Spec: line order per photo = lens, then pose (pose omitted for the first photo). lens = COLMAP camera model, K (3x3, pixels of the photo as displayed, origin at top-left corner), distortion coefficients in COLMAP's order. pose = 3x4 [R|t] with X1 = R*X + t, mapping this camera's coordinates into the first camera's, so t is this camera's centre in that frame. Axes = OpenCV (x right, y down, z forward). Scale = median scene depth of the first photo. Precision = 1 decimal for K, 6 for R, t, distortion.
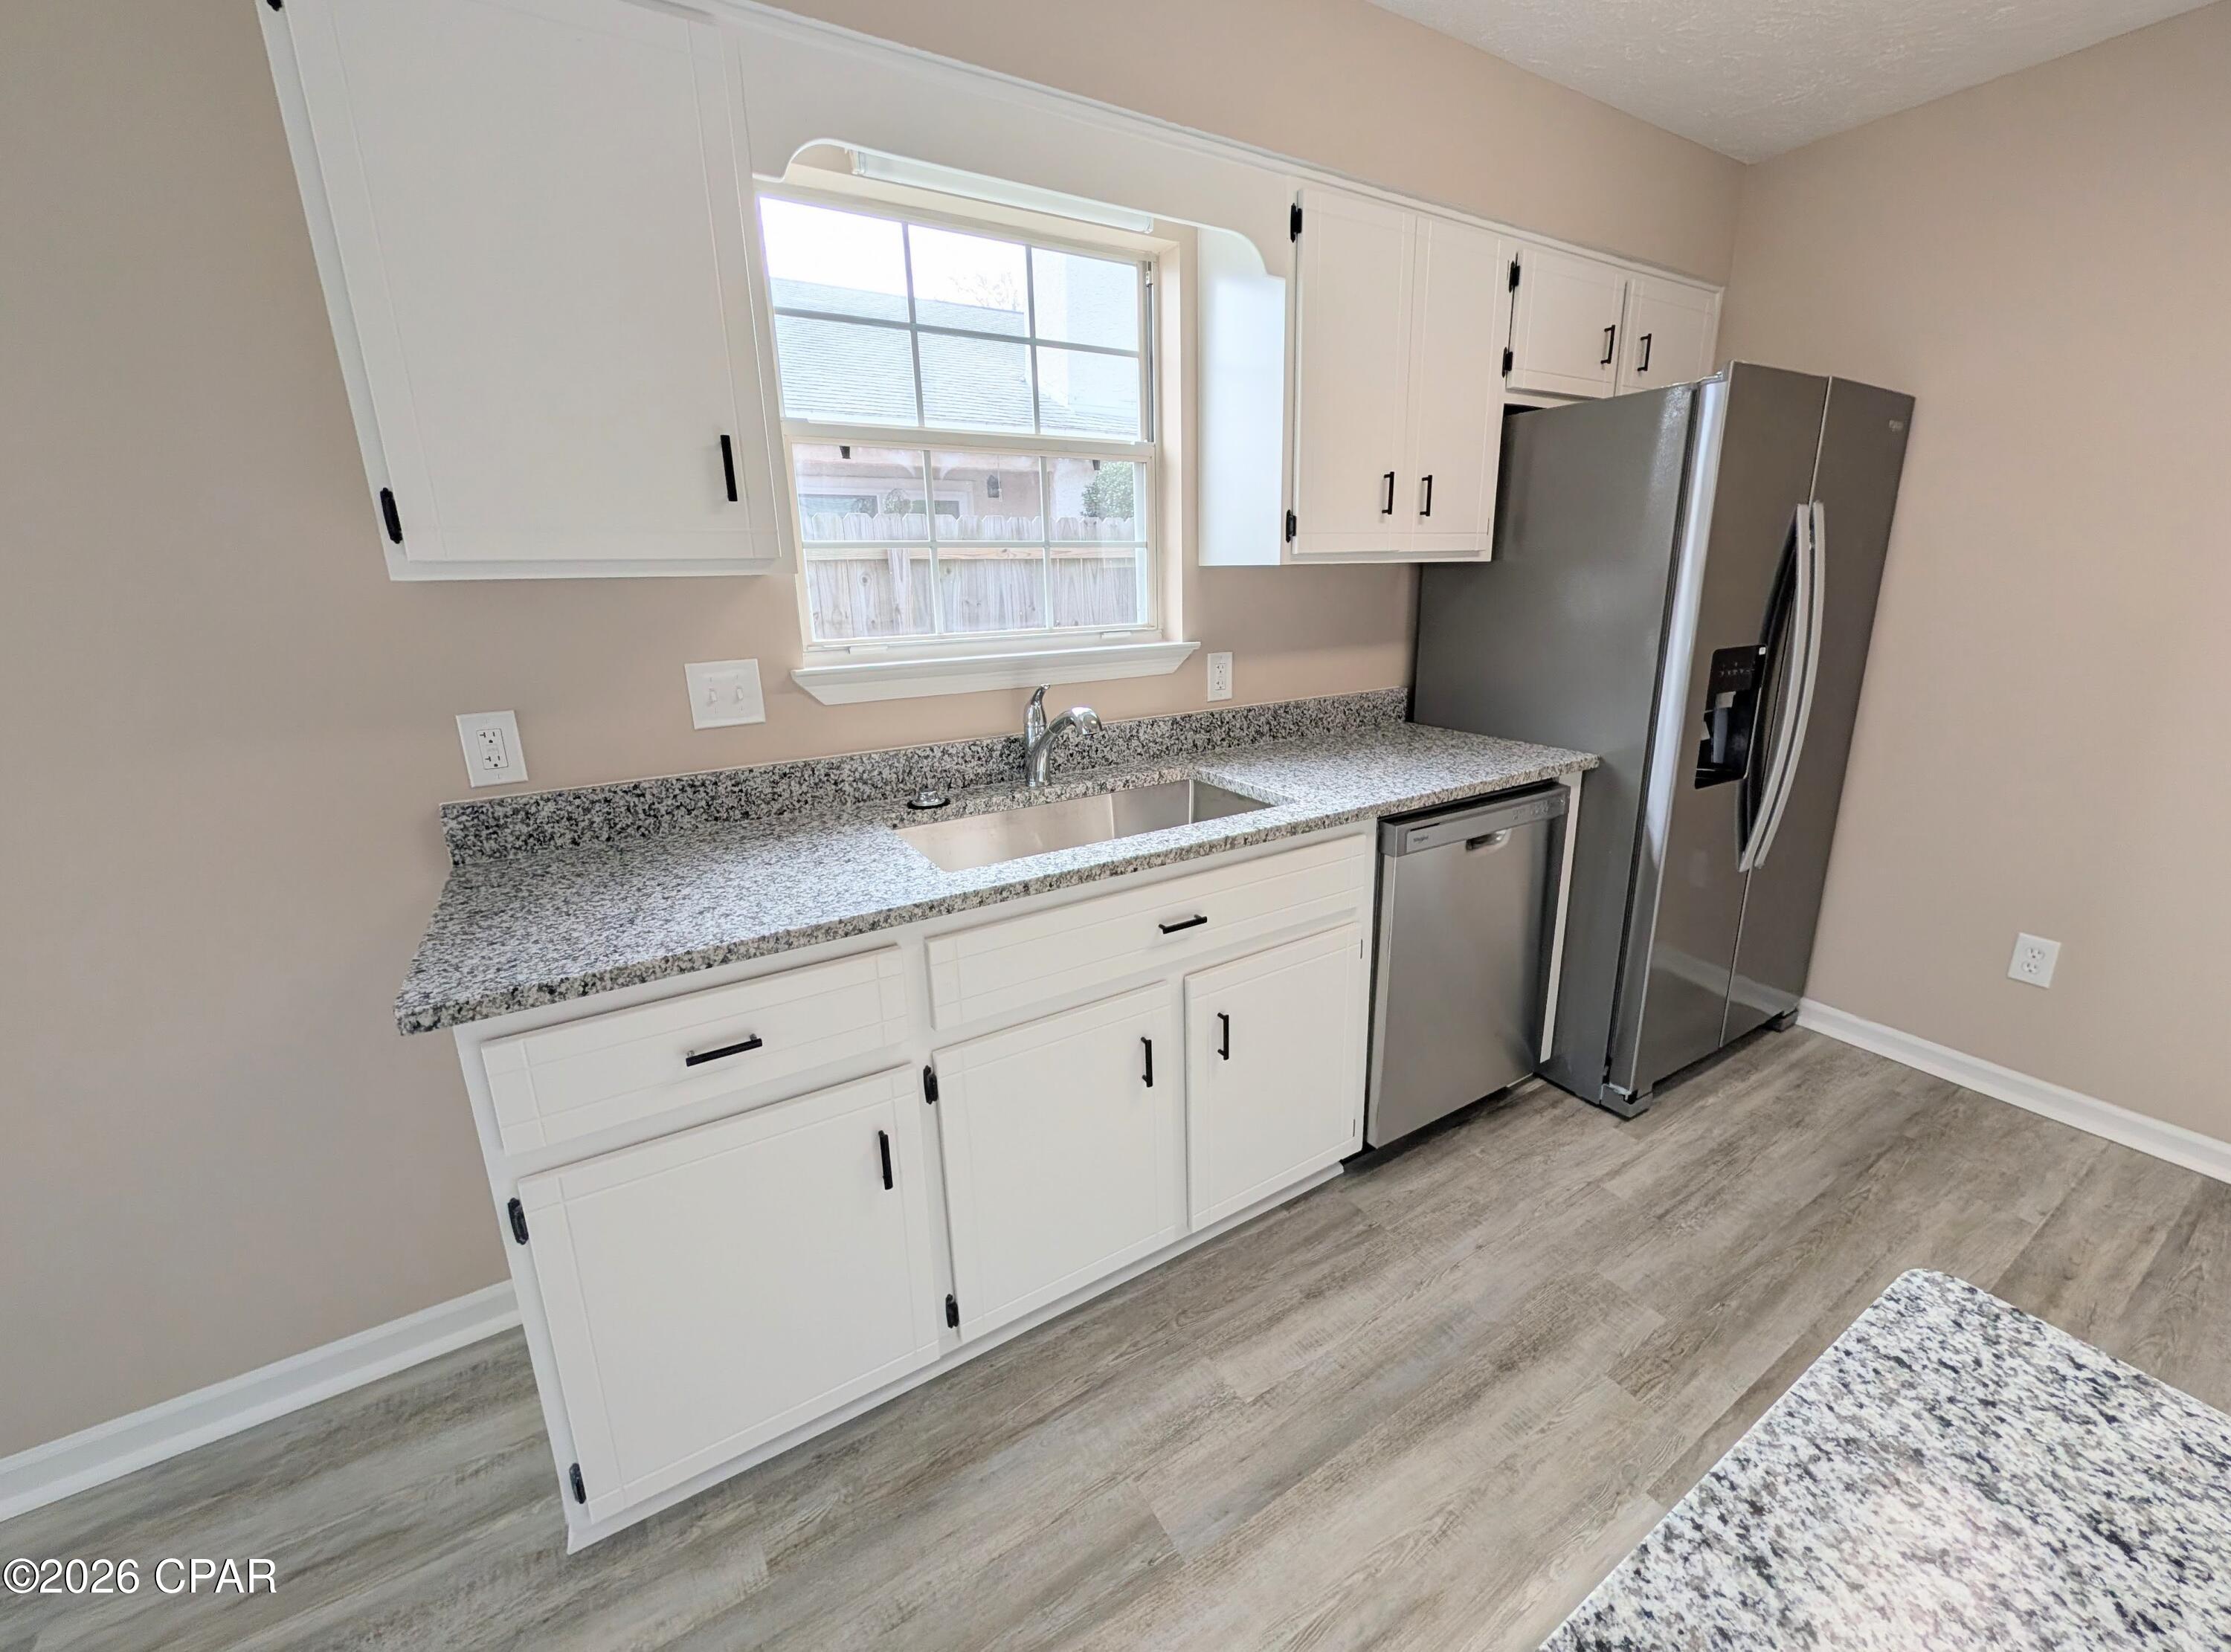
lens RADIAL K [[887.7, 0, 1134.8], [0, 887.7, 806.3], [0, 0, 1]] dist [0.000072, -0.000110]
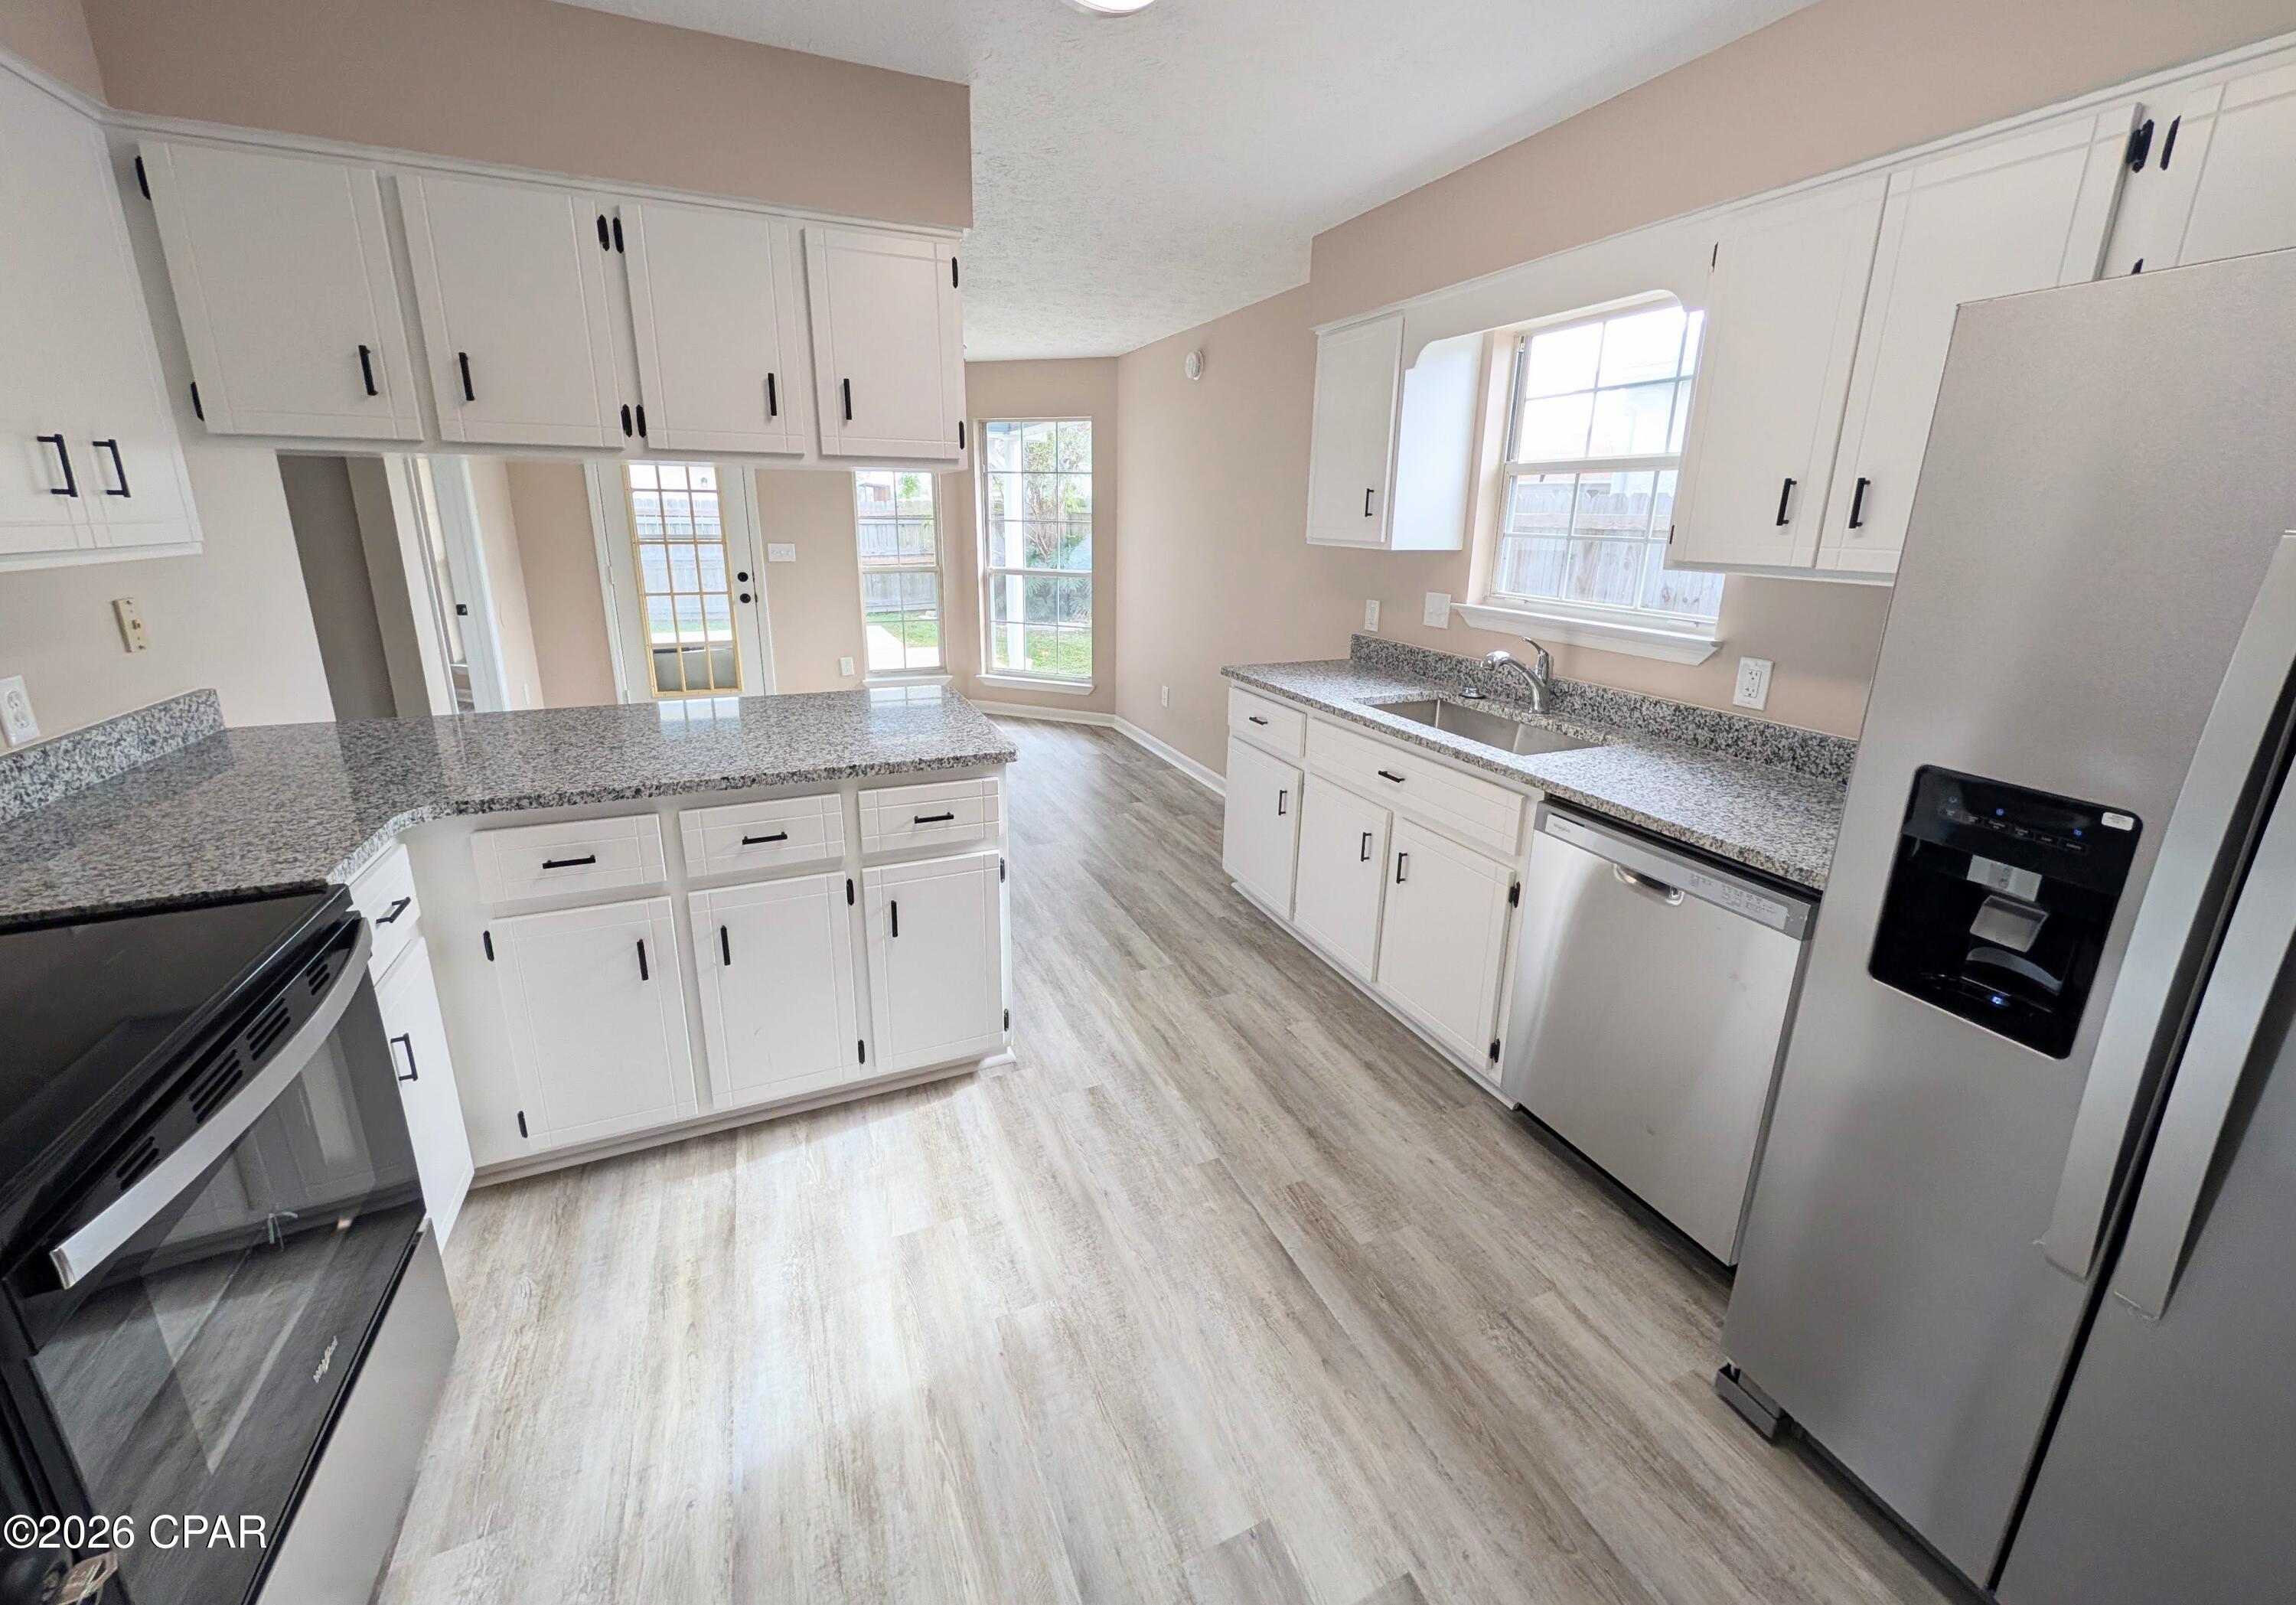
lens RADIAL K [[886.4, 0, 1146.2], [0, 886.4, 744.8], [0, 0, 1]] dist [0.000298, 0.000052]
pose [[-0.153349, 0.266012, -0.951694, 1.600082], [-0.272067, 0.914498, 0.299454, -0.274867], [0.949981, 0.304846, -0.067865, 0.647202]]
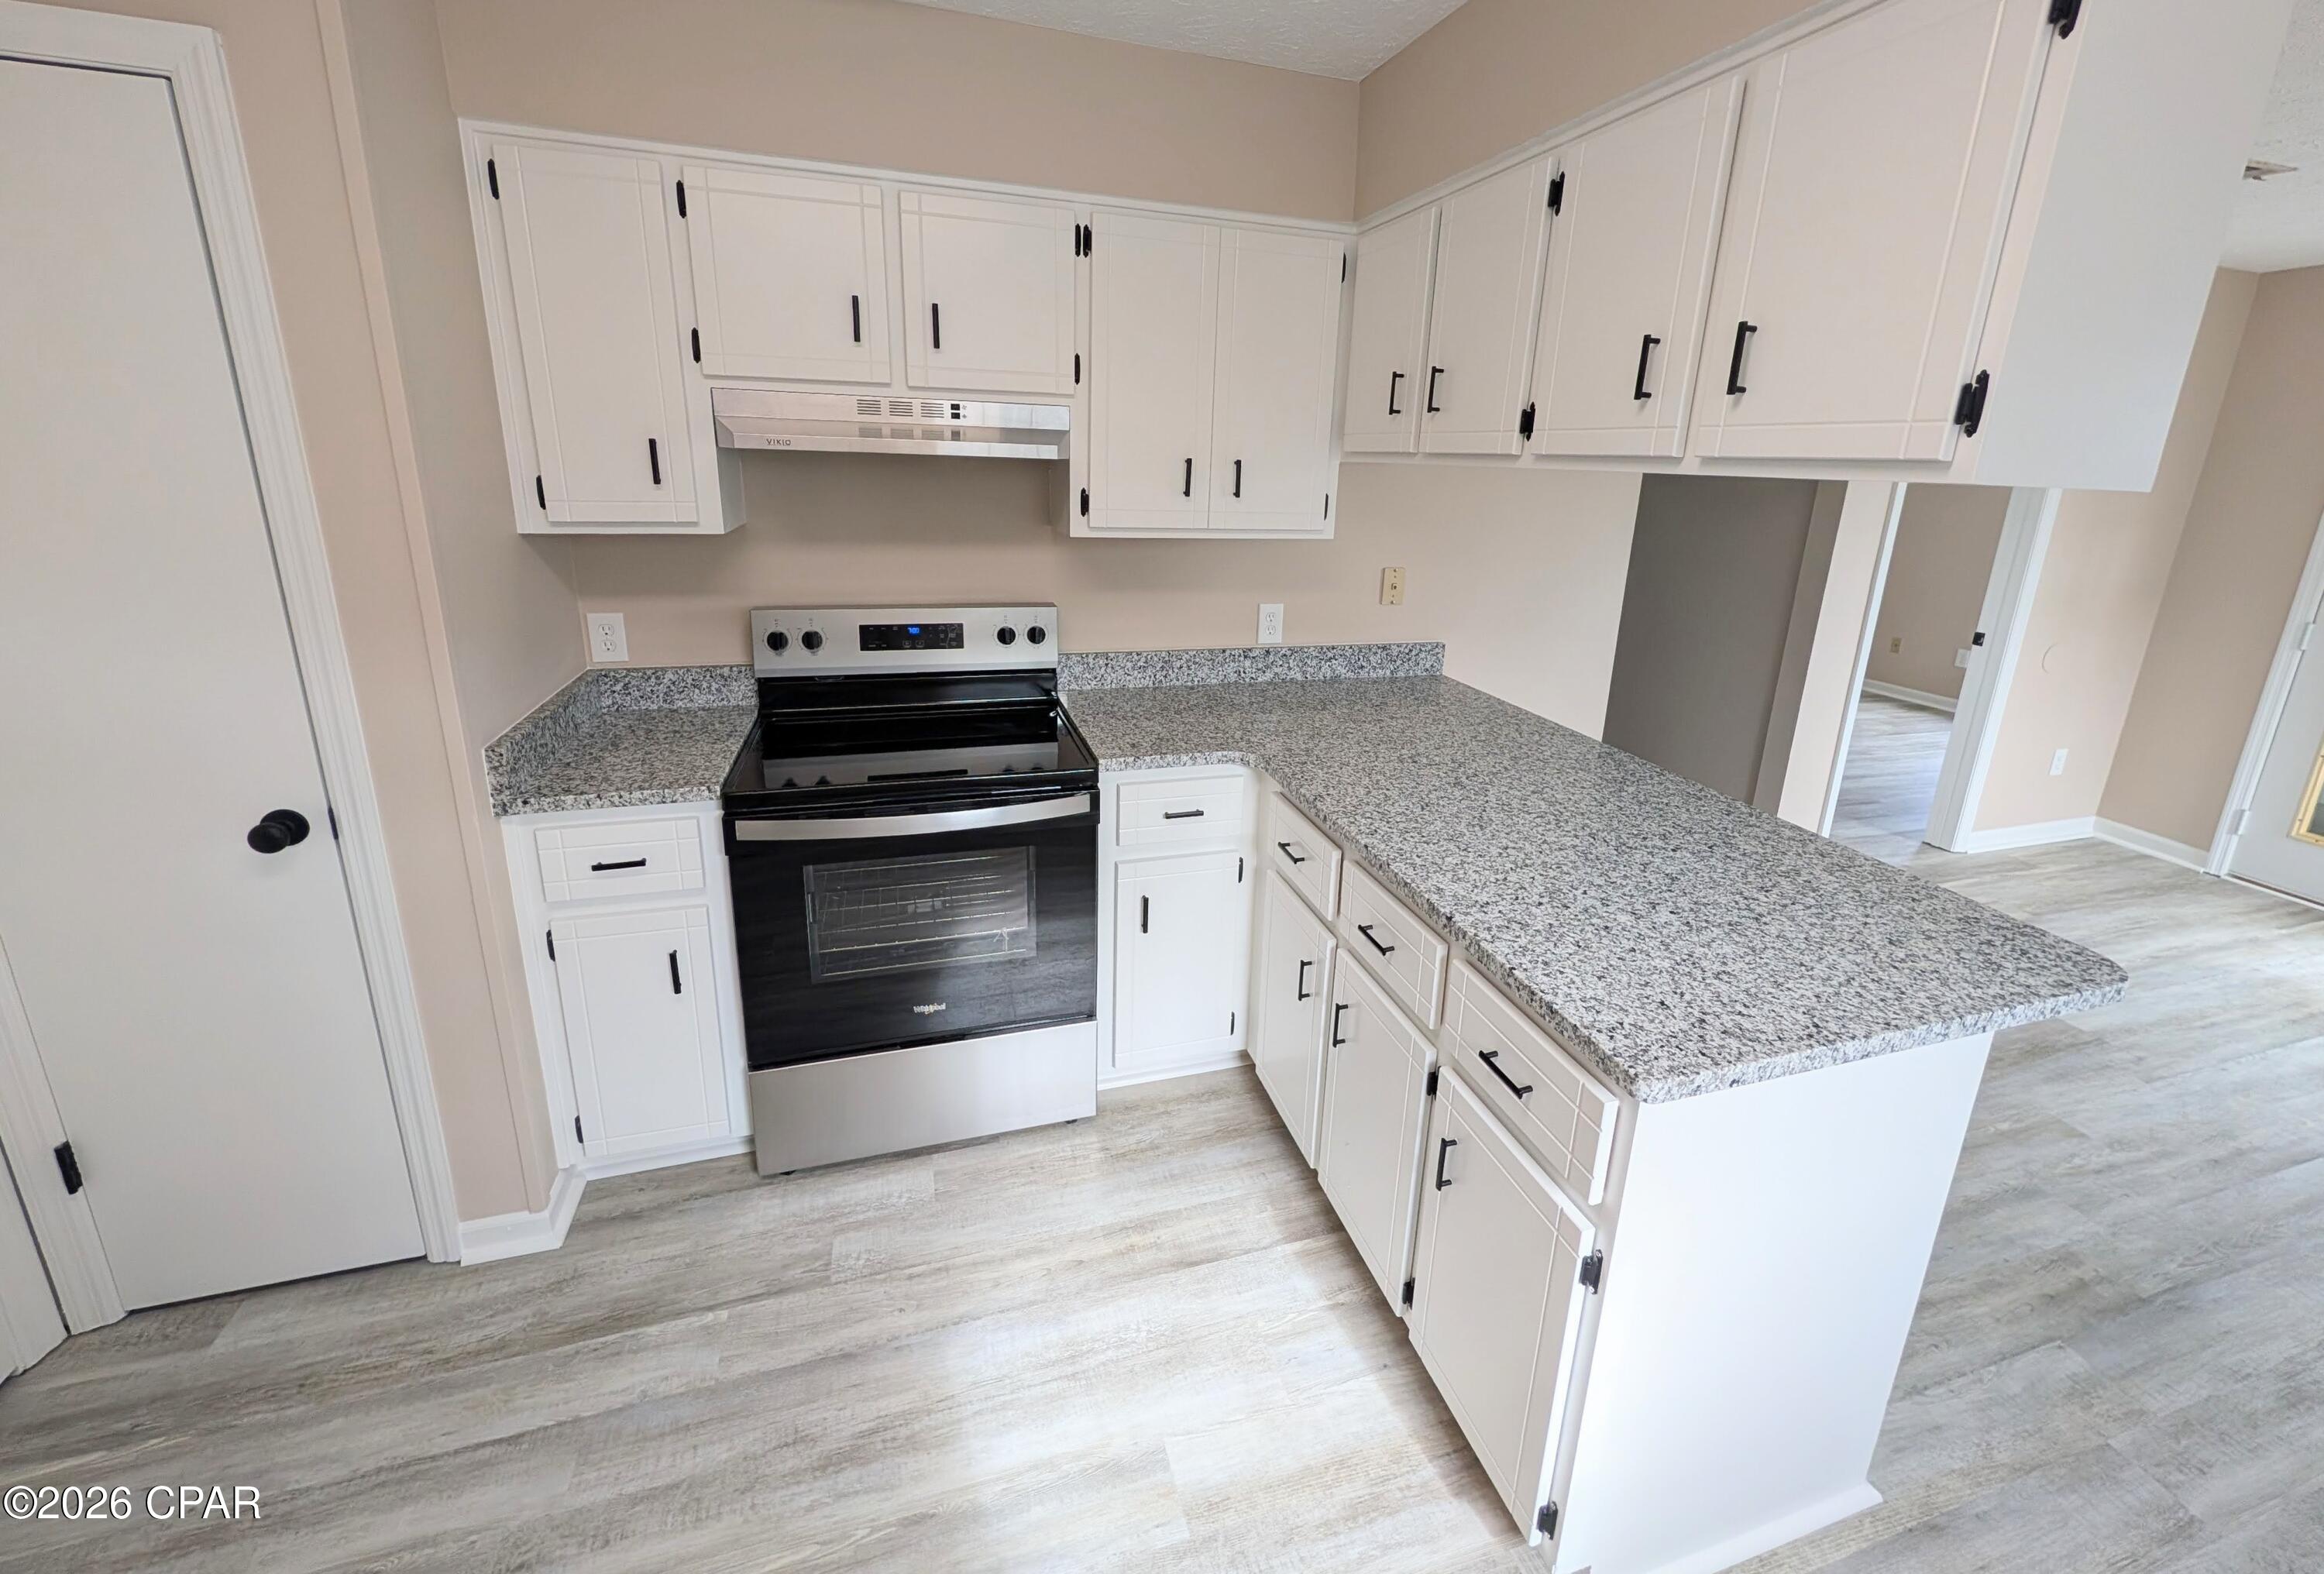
lens RADIAL K [[908.0, 0, 1188.9], [0, 908.0, 693.6], [0, 0, 1]] dist [-0.000847, 0.000471]
pose [[-0.966457, -0.081318, 0.243614, 0.516362], [0.049646, 0.871508, 0.487861, -0.375554], [-0.251984, 0.483591, -0.838238, 0.858405]]
